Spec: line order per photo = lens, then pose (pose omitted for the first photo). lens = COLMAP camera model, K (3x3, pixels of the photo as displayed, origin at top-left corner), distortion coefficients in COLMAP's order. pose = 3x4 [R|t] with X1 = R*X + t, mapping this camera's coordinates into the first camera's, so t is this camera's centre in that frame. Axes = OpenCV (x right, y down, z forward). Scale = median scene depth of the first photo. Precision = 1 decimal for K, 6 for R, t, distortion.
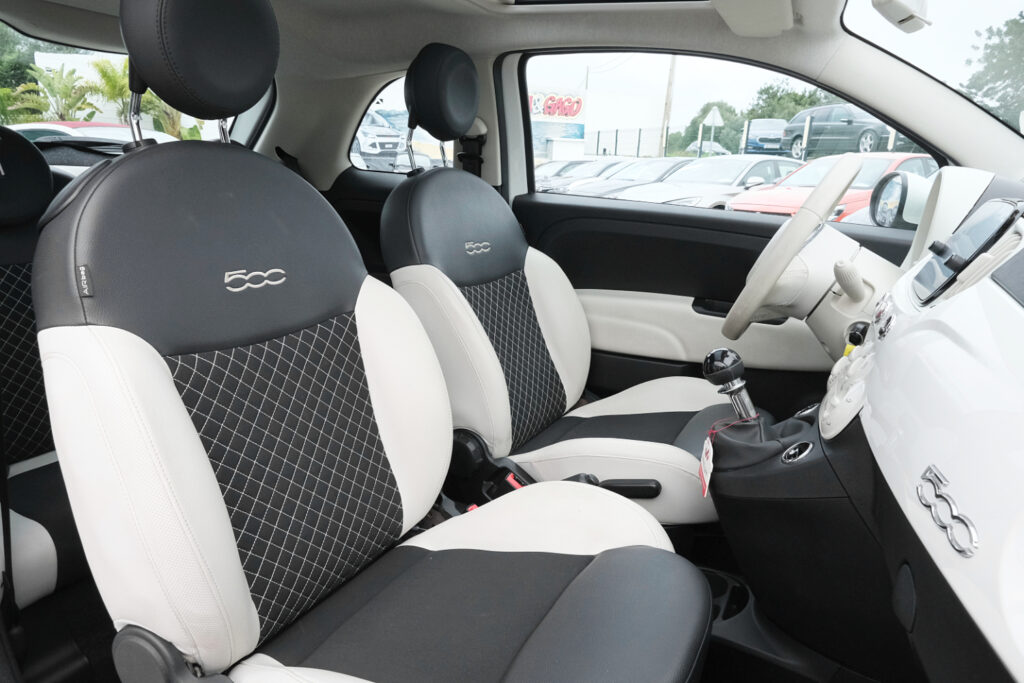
lens RADIAL K [[653.8, 0, 514.4], [0, 653.8, 339.0], [0, 0, 1]] dist [-0.001218, -0.007350]
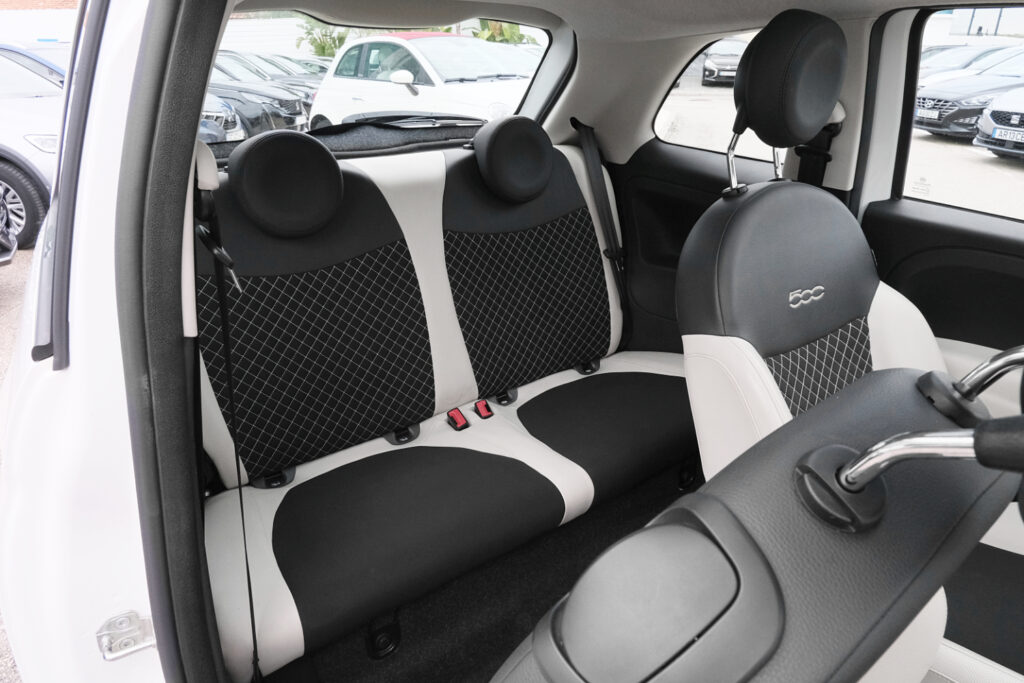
lens RADIAL K [[653.8, 0, 512.2], [0, 653.8, 339.7], [0, 0, 1]] dist [-0.001218, -0.007350]
pose [[0.903964, 0.151339, -0.399932, -0.047587], [-0.087099, 0.980835, 0.174290, -0.169836], [0.418644, -0.122718, 0.899821, 0.164512]]
